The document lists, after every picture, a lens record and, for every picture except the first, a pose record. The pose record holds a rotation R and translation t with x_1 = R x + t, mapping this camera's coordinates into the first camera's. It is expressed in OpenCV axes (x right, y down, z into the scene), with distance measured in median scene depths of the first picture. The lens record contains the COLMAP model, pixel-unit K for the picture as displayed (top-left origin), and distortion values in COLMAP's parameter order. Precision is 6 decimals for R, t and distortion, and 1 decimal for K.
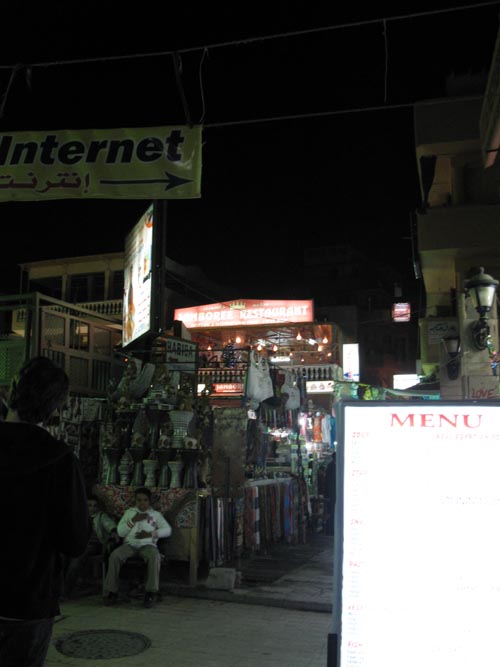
lens RADIAL K [[708.5, 0, 250.0], [0, 708.5, 333.5], [0, 0, 1]] dist [-0.140354, 0.019238]
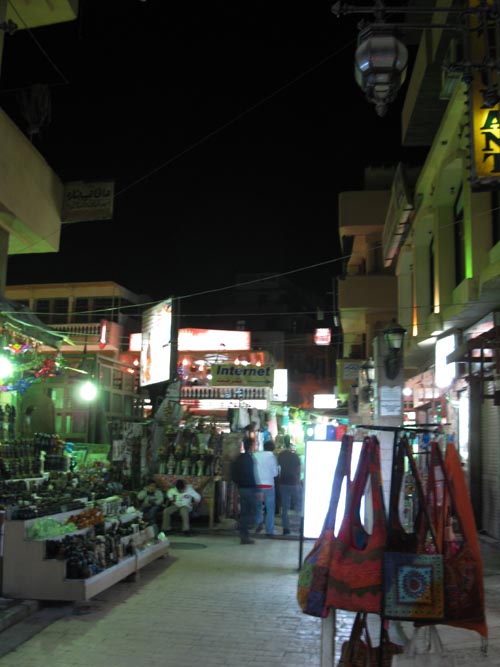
lens RADIAL K [[708.5, 0, 250.0], [0, 708.5, 333.5], [0, 0, 1]] dist [-0.140354, 0.019238]
pose [[0.993286, 0.032935, 0.110896, -0.070034], [-0.031852, 0.999426, -0.011517, -0.047932], [-0.111211, 0.007908, 0.993765, -0.300978]]
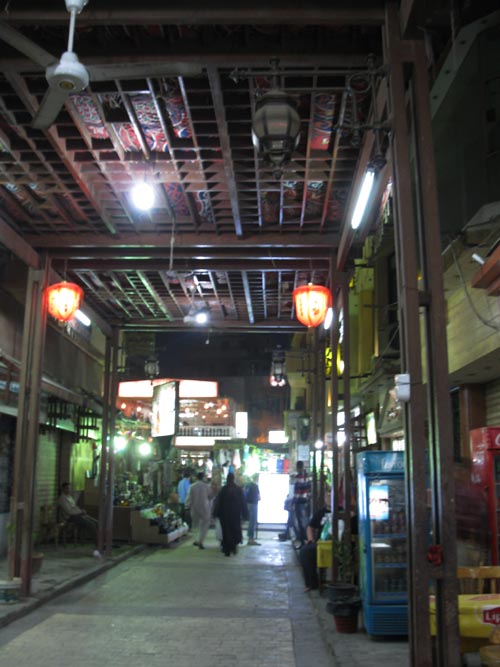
lens RADIAL K [[708.5, 0, 250.0], [0, 708.5, 333.5], [0, 0, 1]] dist [-0.140354, 0.019238]
pose [[0.984971, 0.039677, 0.168099, -0.154672], [-0.031745, 0.998264, -0.049617, -0.122176], [-0.169776, 0.043535, 0.984521, -0.761442]]
